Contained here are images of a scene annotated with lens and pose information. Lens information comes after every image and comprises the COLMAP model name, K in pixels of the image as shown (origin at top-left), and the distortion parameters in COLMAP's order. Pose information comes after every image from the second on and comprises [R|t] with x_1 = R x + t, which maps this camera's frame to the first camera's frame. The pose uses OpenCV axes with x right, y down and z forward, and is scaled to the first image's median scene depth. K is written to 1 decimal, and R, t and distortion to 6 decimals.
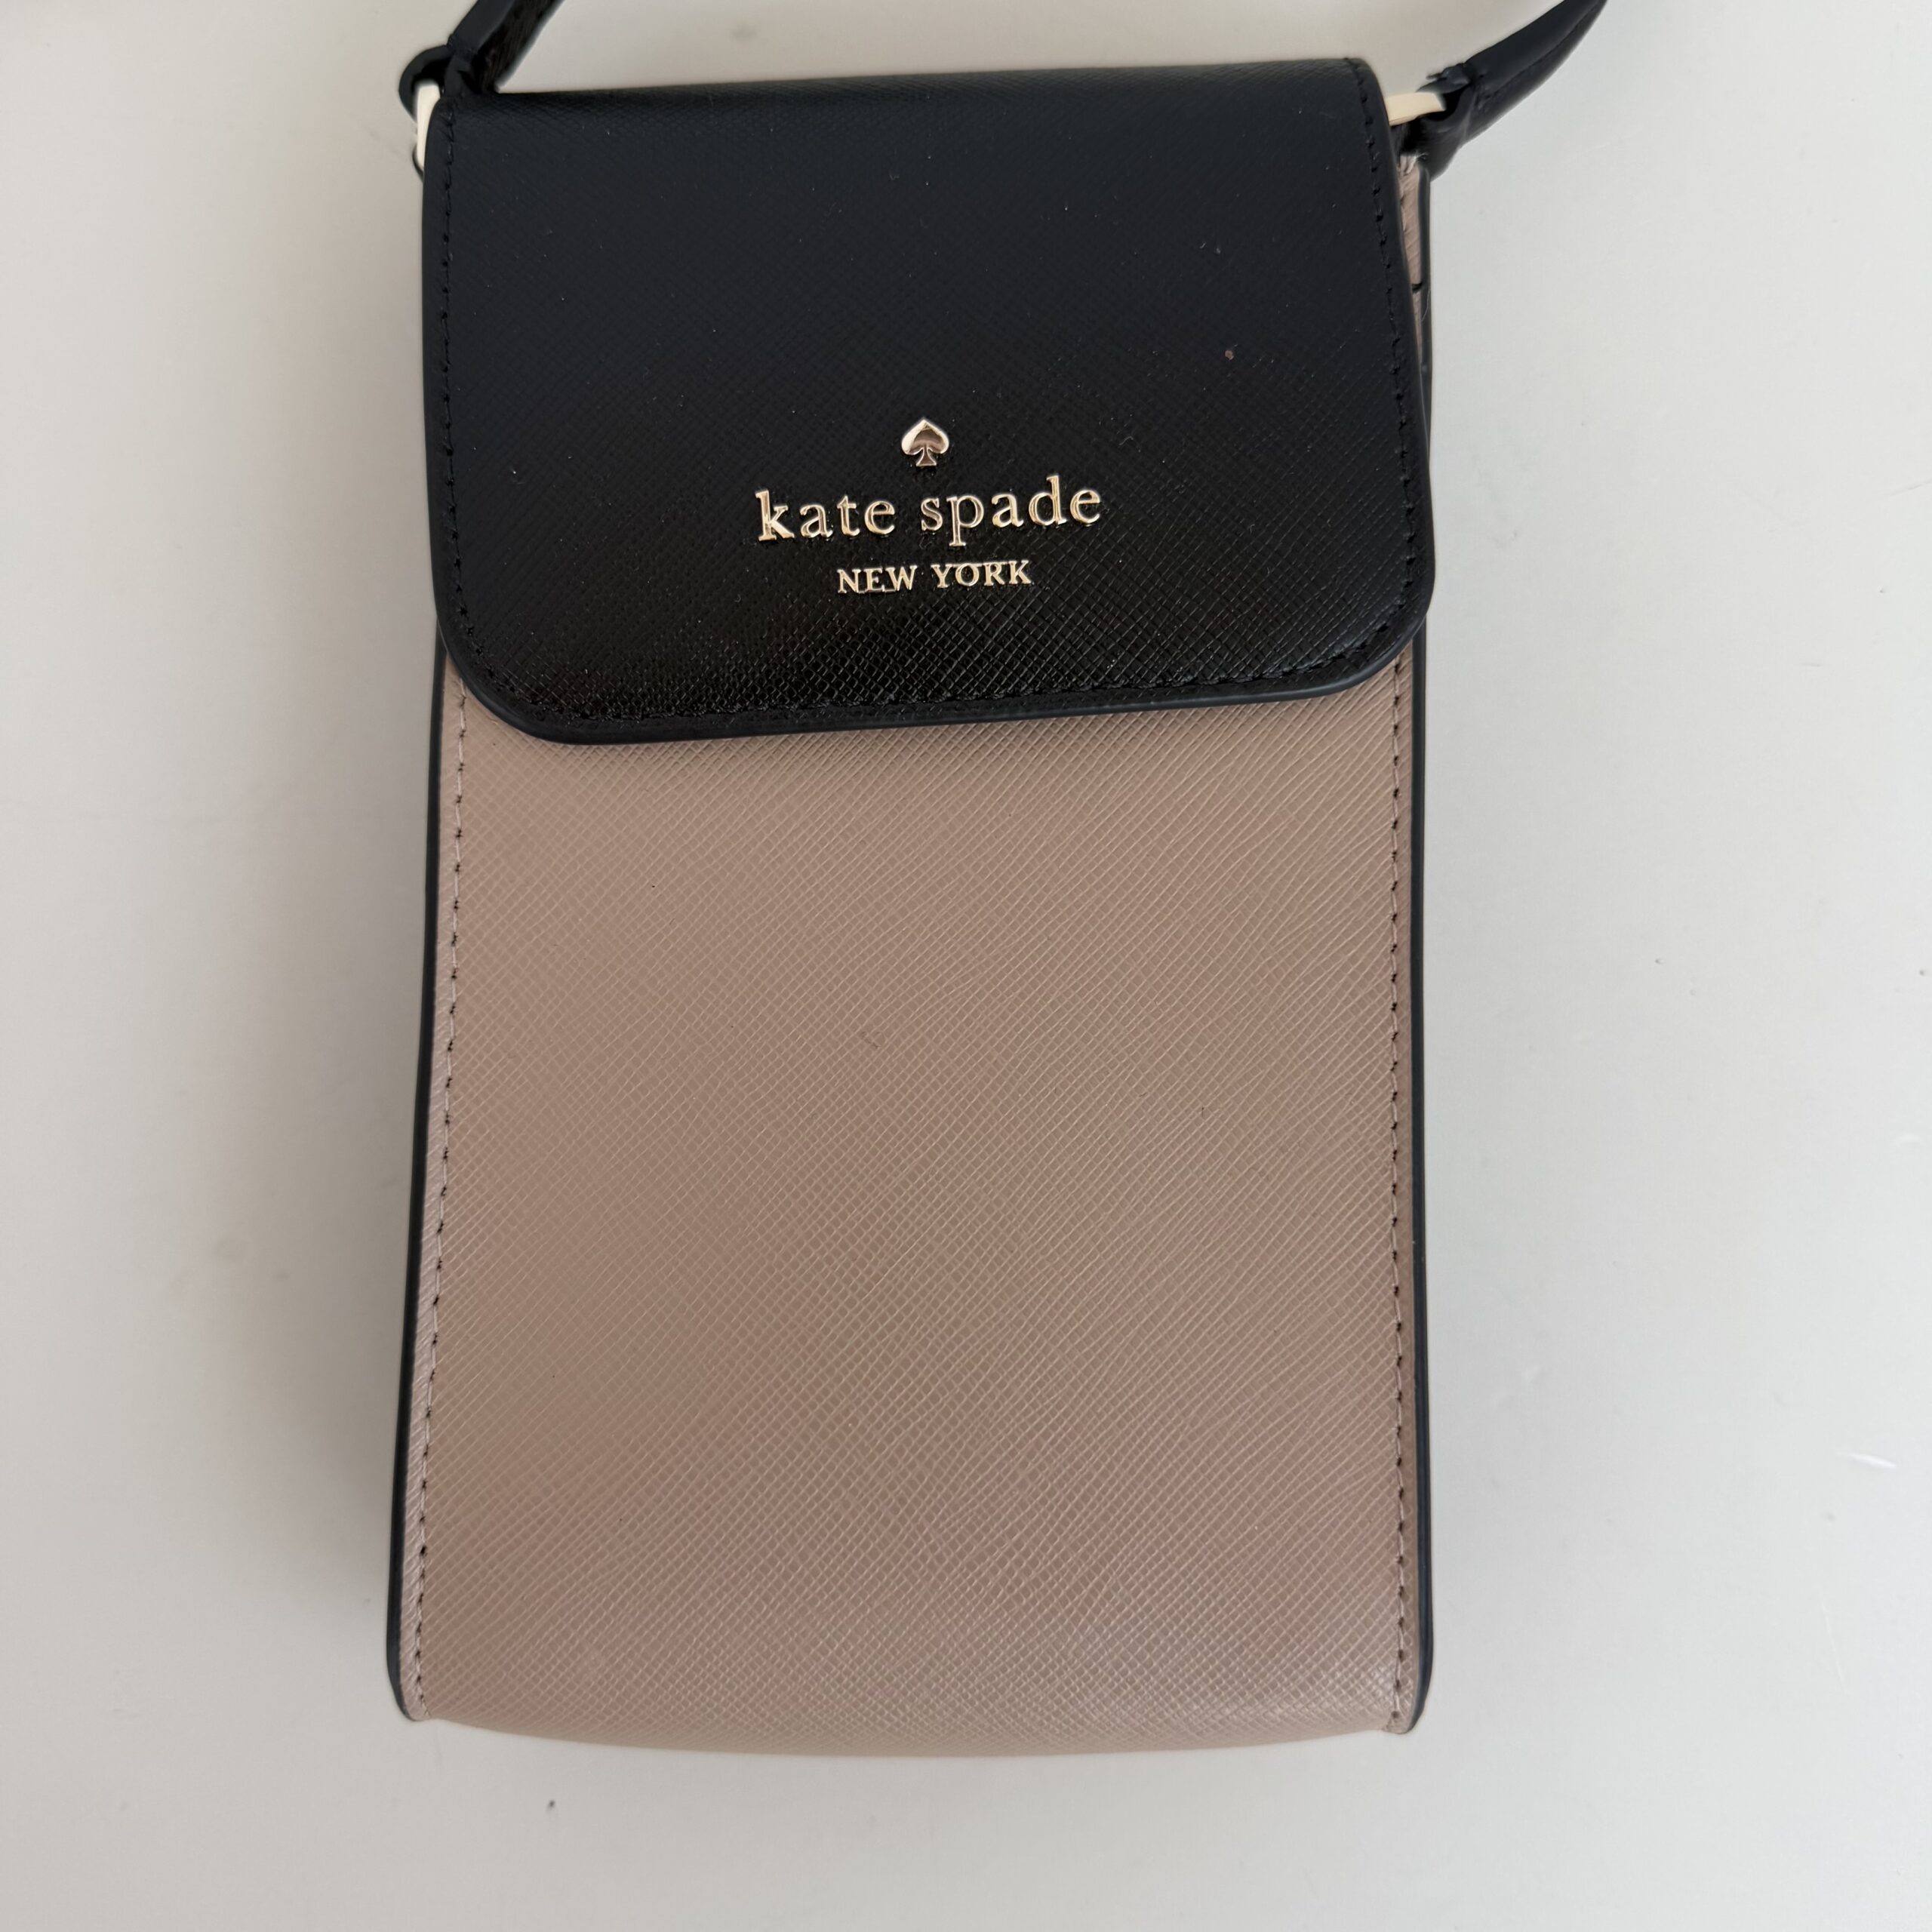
lens RADIAL K [[1910.7, 0, 936.8], [0, 1910.7, 966.1], [0, 0, 1]] dist [0.264984, -0.789990]
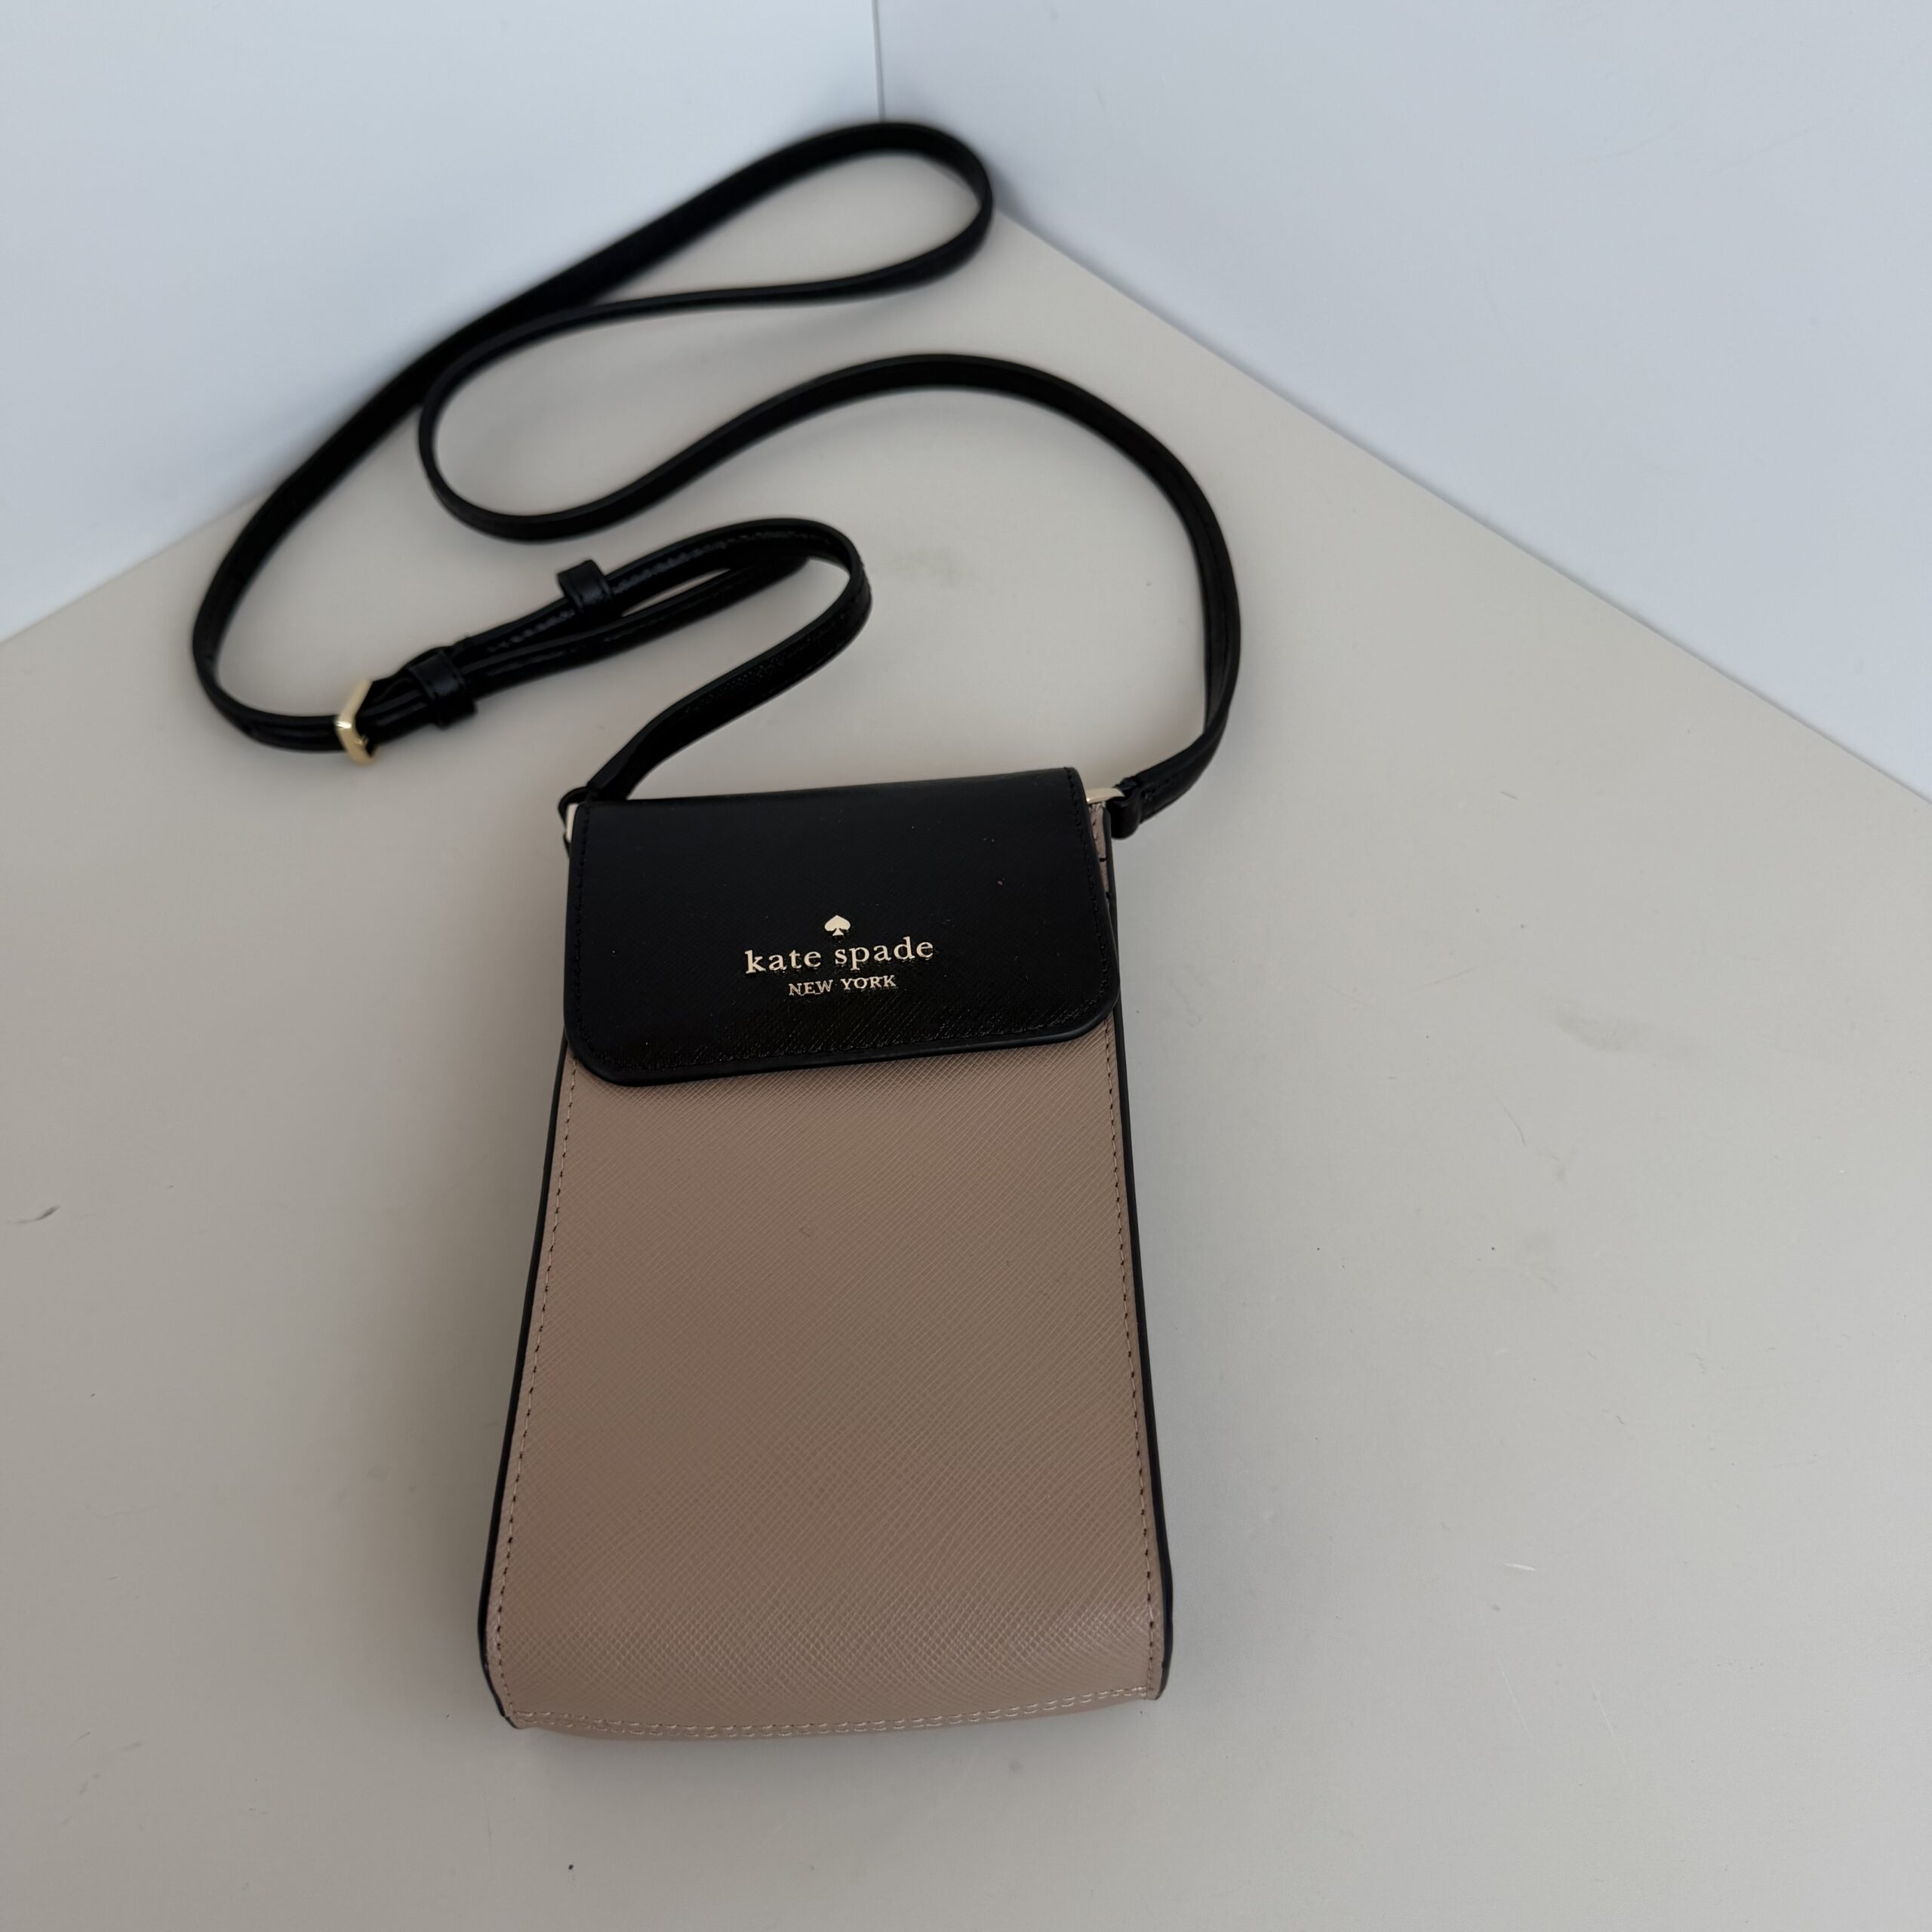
lens RADIAL K [[1910.7, 0, 936.8], [0, 1910.7, 966.1], [0, 0, 1]] dist [0.264984, -0.789990]
pose [[0.999257, -0.038308, -0.004220, 0.095804], [0.030219, 0.846774, -0.531094, 0.741481], [0.023918, 0.530572, 0.847303, -0.530438]]
